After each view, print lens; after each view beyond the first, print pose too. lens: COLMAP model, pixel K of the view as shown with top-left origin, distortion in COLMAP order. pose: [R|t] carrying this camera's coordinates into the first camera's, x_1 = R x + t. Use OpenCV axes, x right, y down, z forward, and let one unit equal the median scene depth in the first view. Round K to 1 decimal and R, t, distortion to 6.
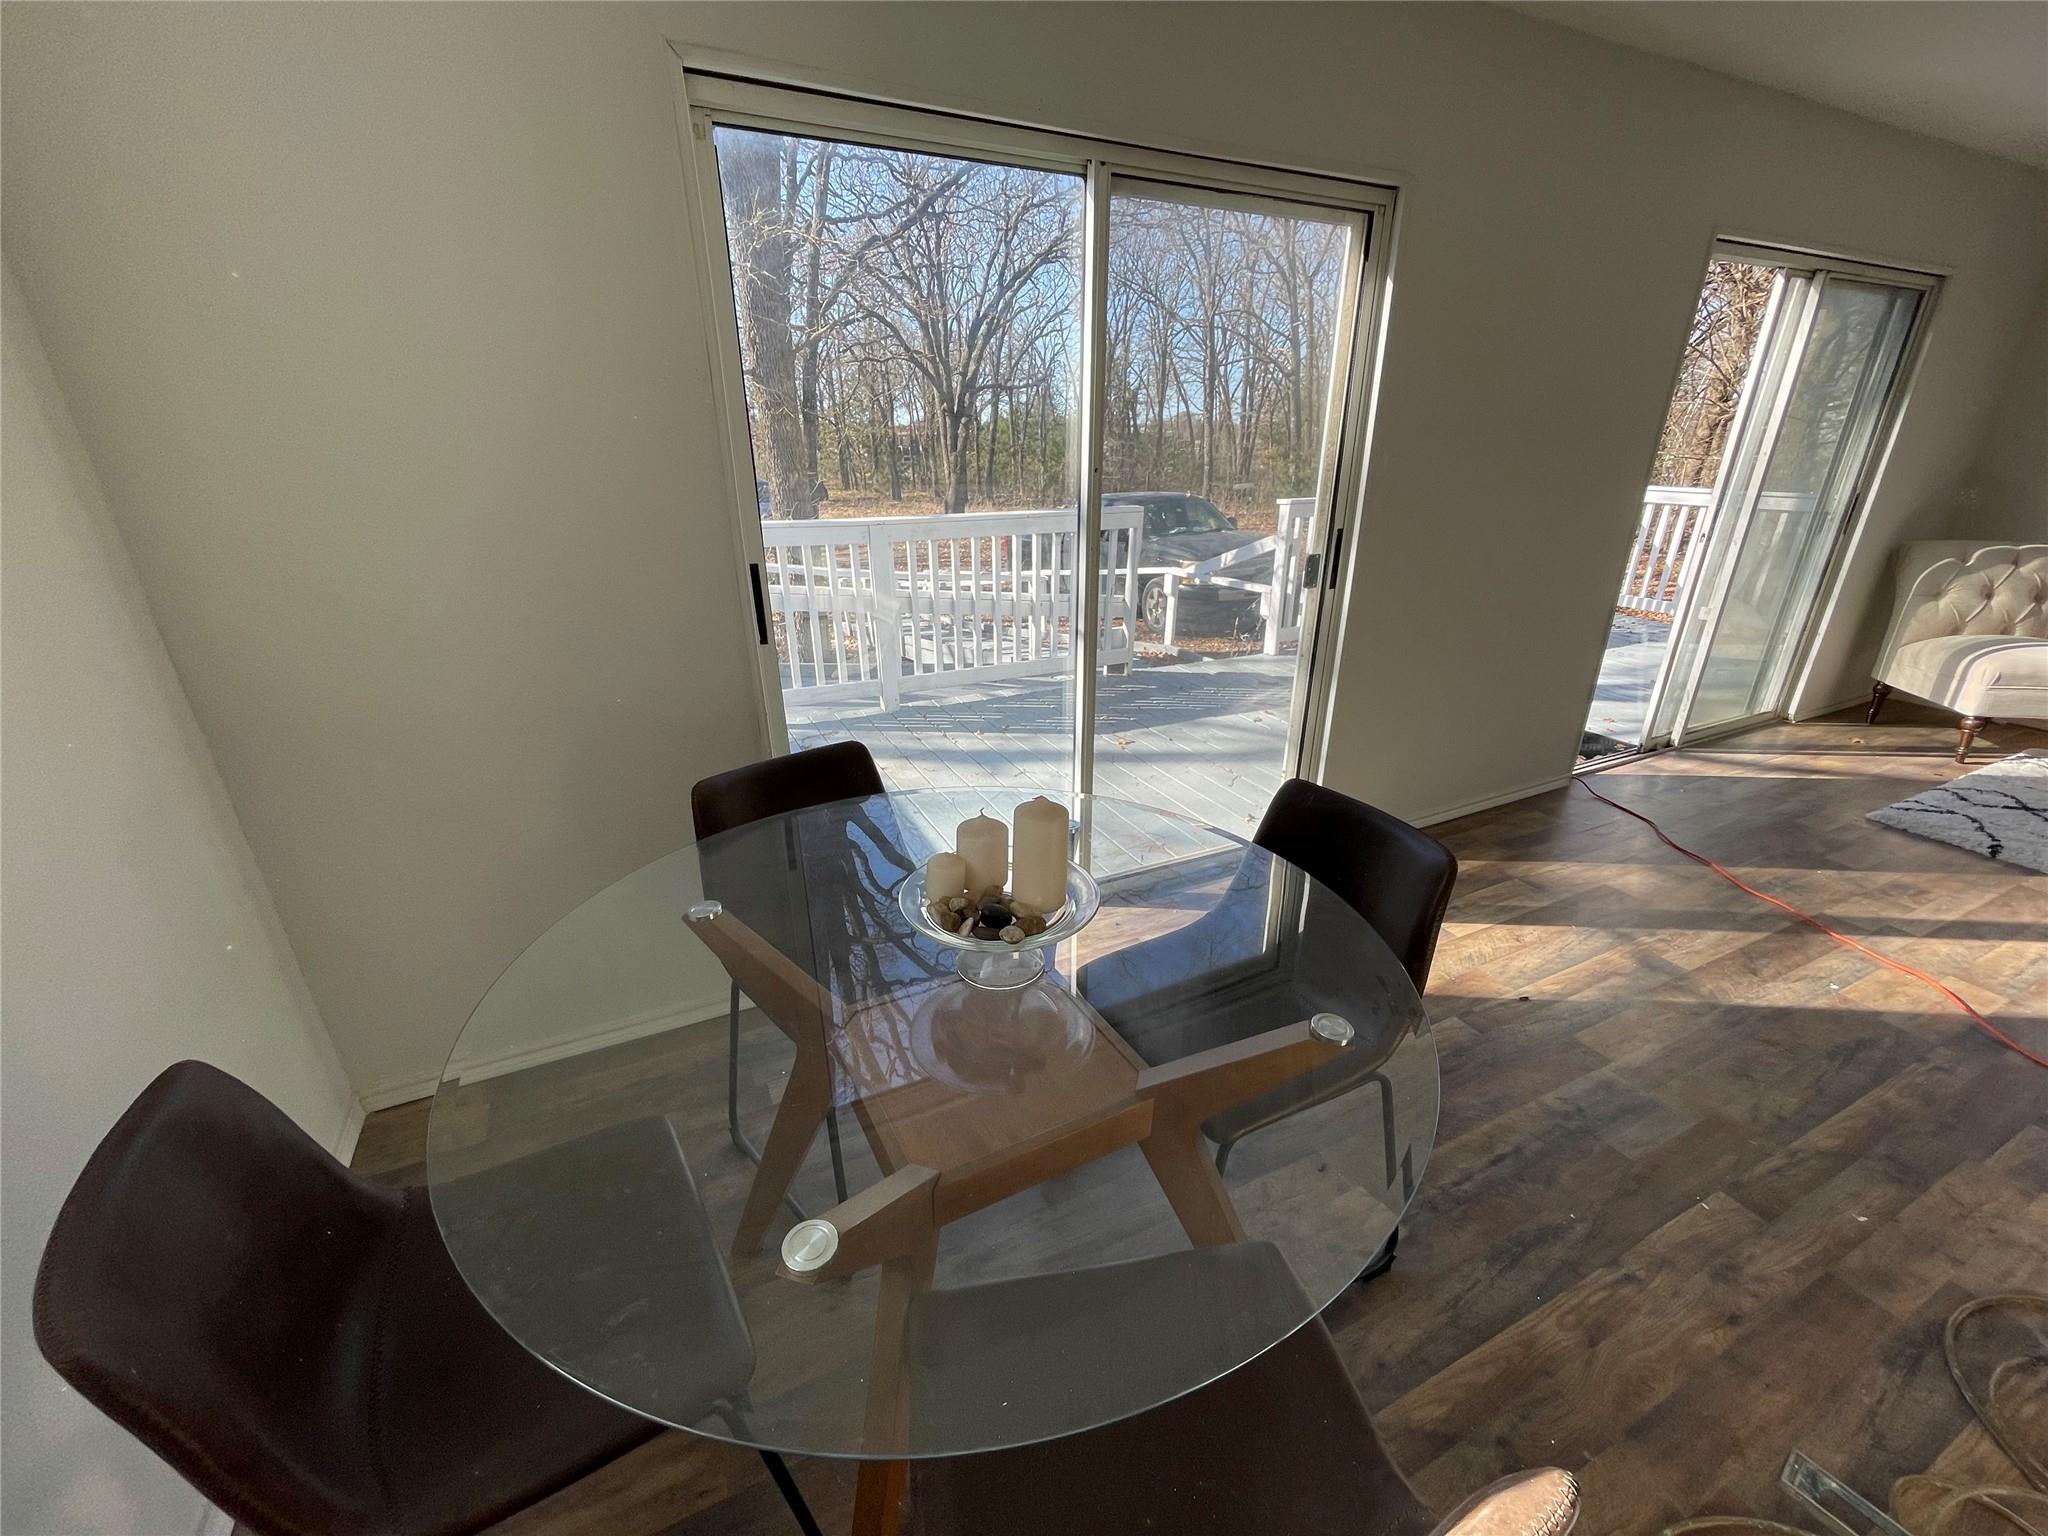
lens RADIAL K [[819.8, 0, 1032.0], [0, 819.8, 772.8], [0, 0, 1]] dist [-0.000915, -0.001289]
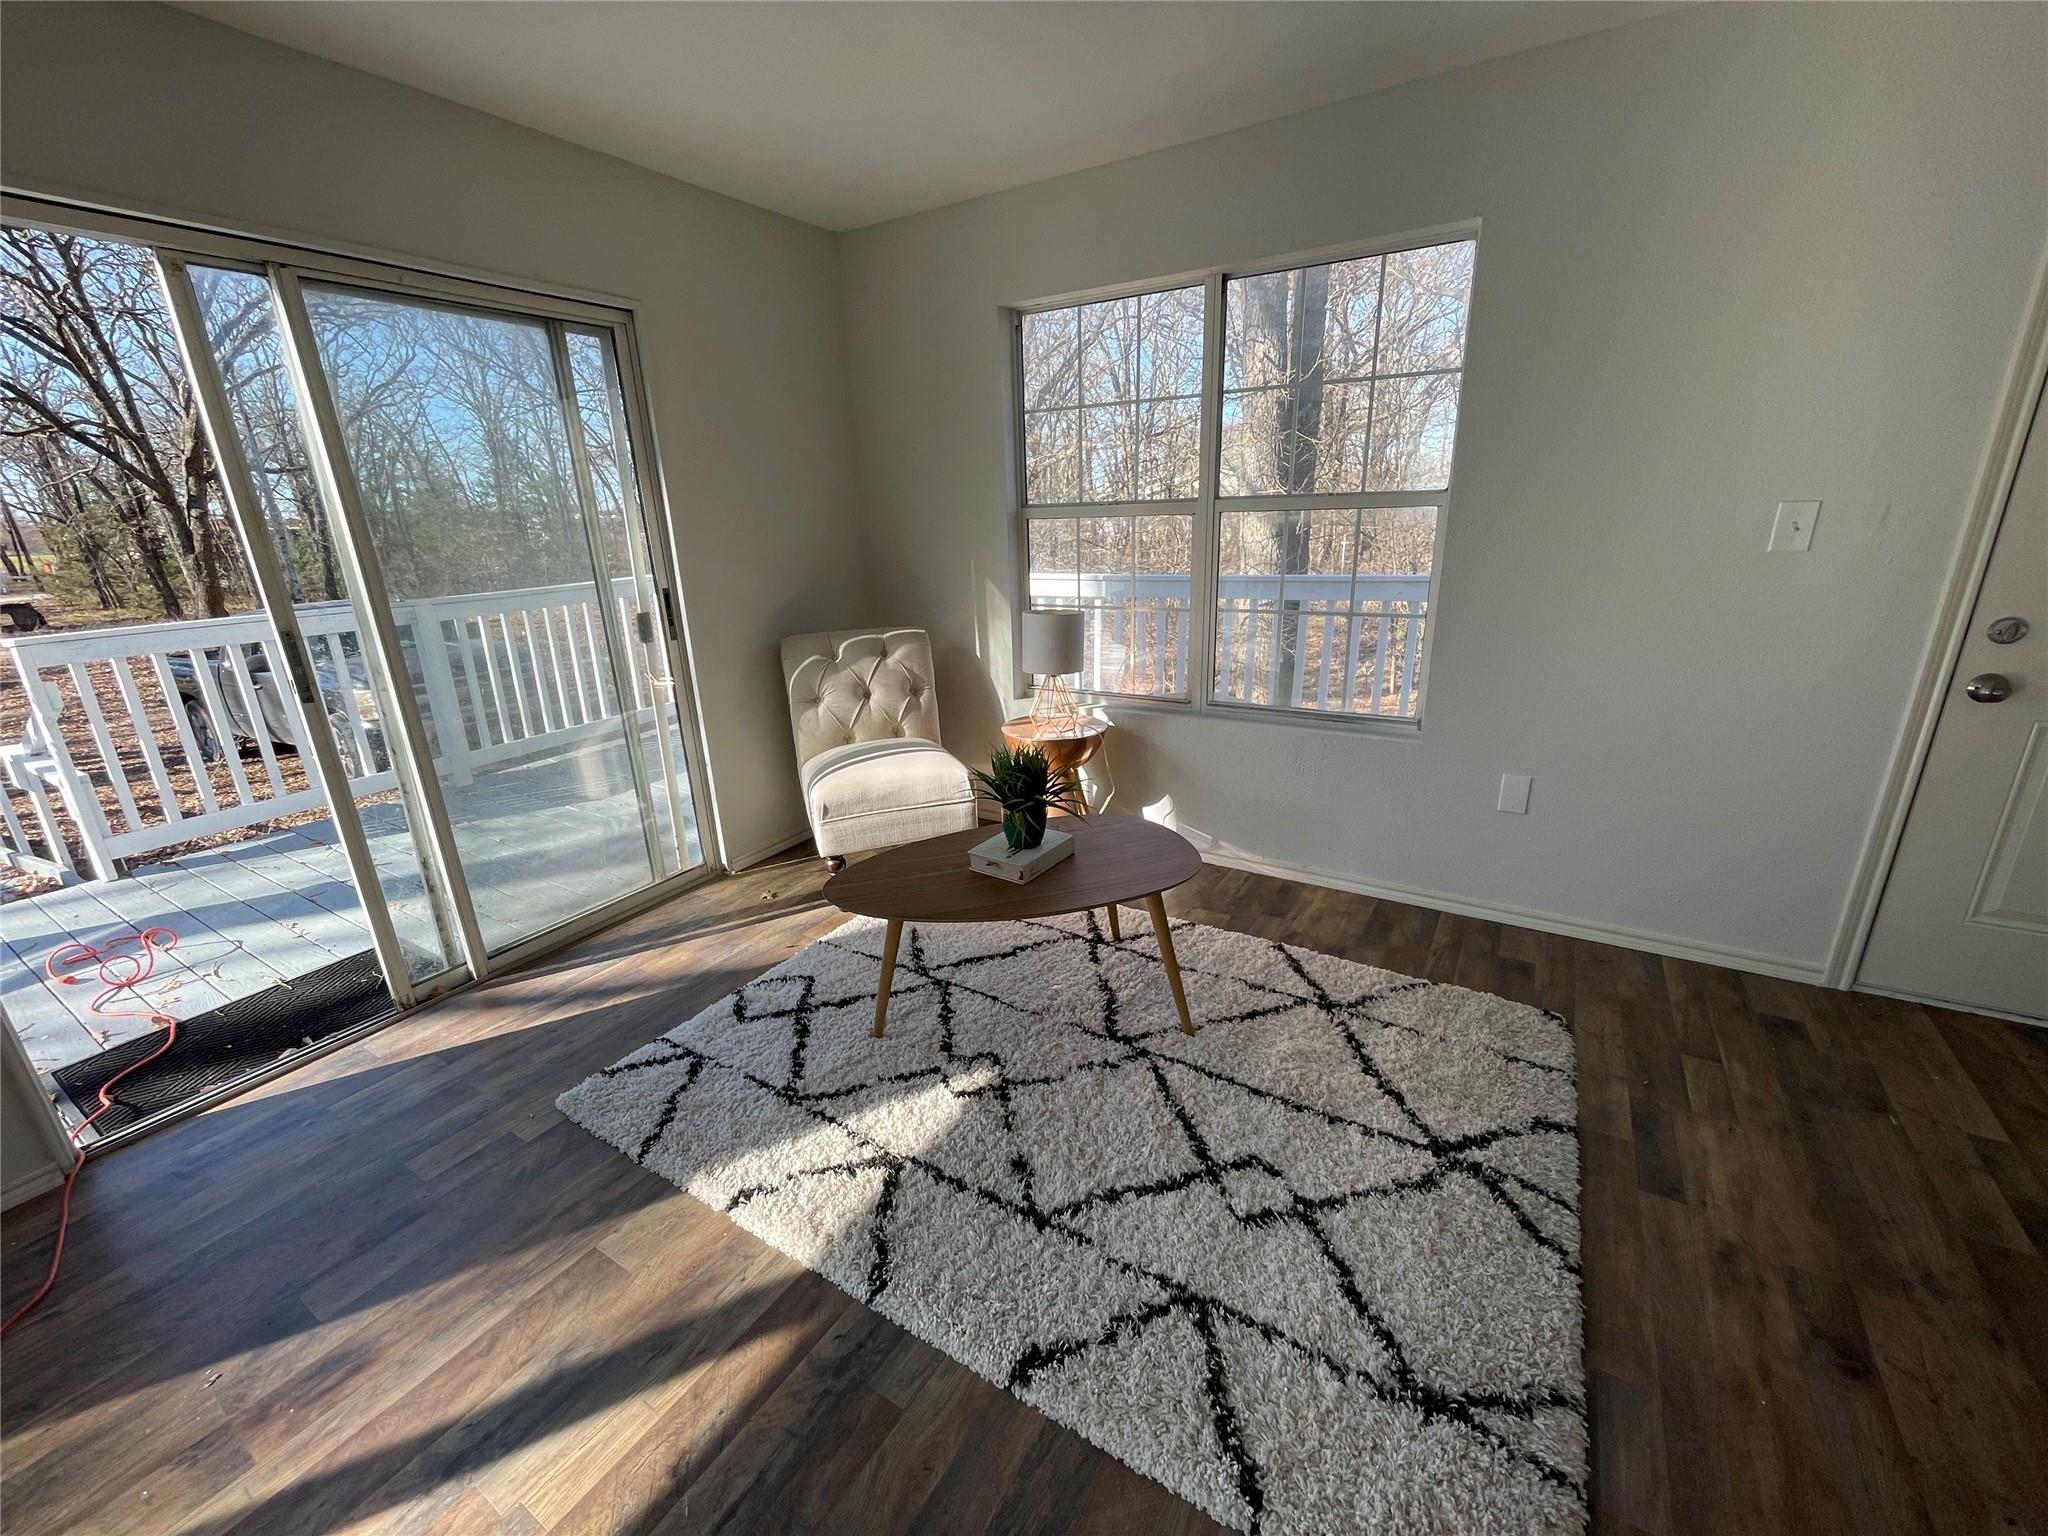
lens RADIAL K [[819.8, 0, 1020.2], [0, 819.8, 772.4], [0, 0, 1]] dist [-0.000915, -0.001289]
pose [[0.849093, -0.184277, 0.495059, 1.139673], [0.224480, 0.974222, -0.022376, -0.109416], [-0.478174, 0.130130, 0.868571, 0.261358]]
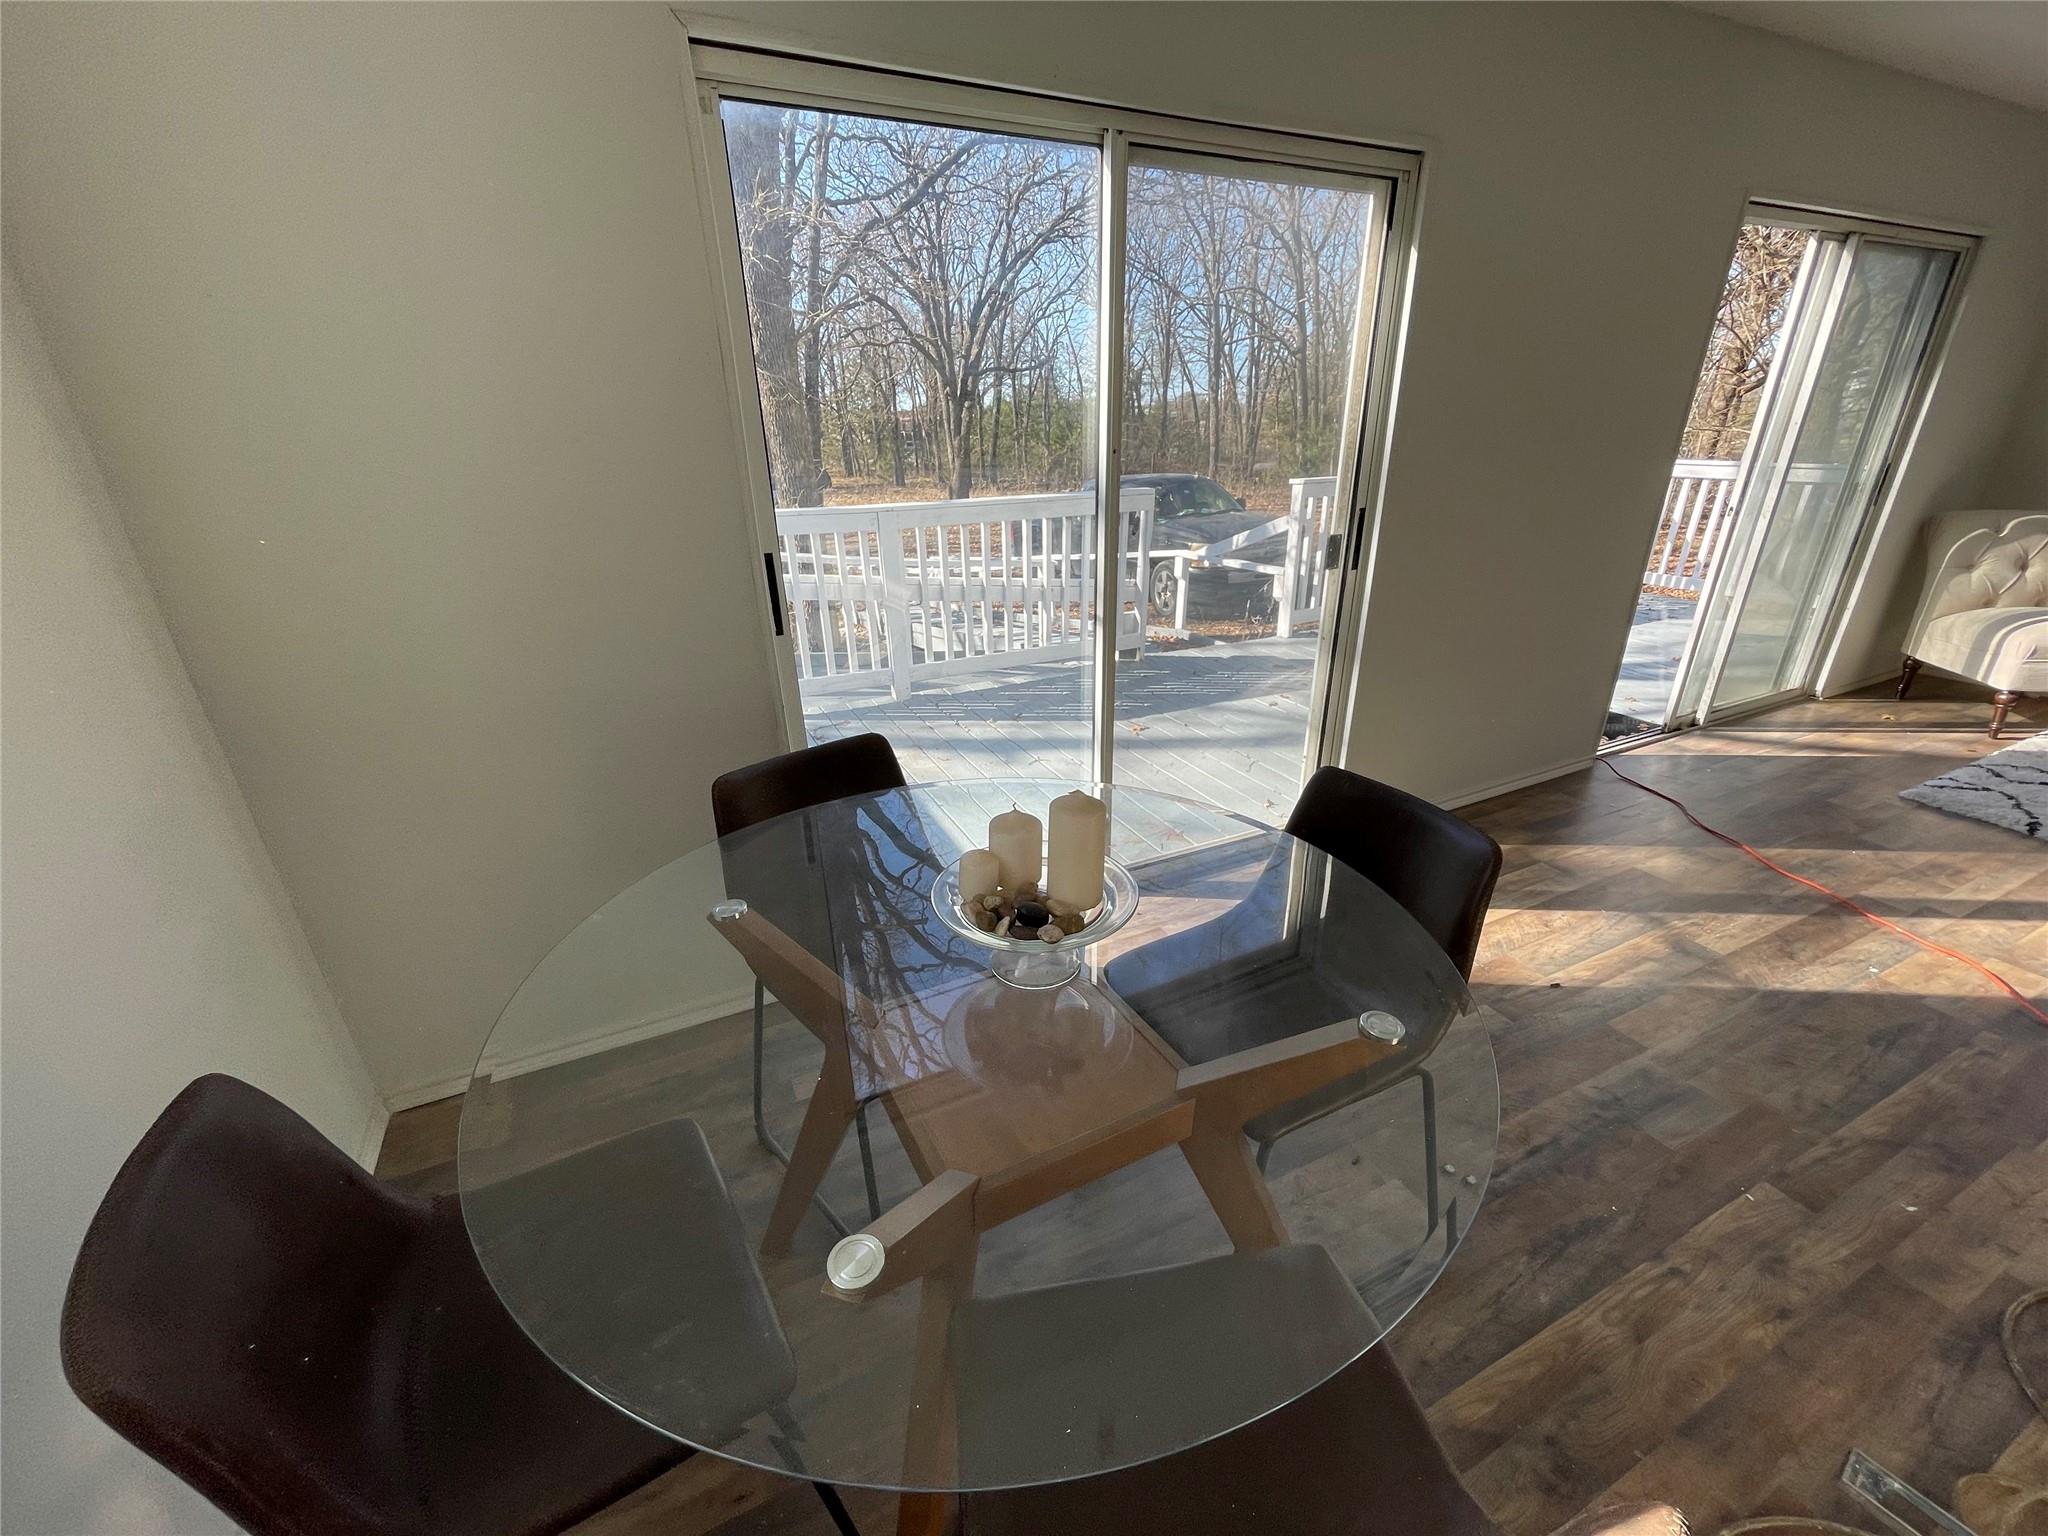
lens RADIAL K [[819.8, 0, 1031.5], [0, 819.8, 773.0], [0, 0, 1]] dist [-0.000915, -0.001289]
pose [[0.999876, -0.012596, -0.009492, -0.011271], [0.012760, 0.999765, 0.017512, -0.003215], [0.009269, -0.017631, 0.999802, 0.011078]]
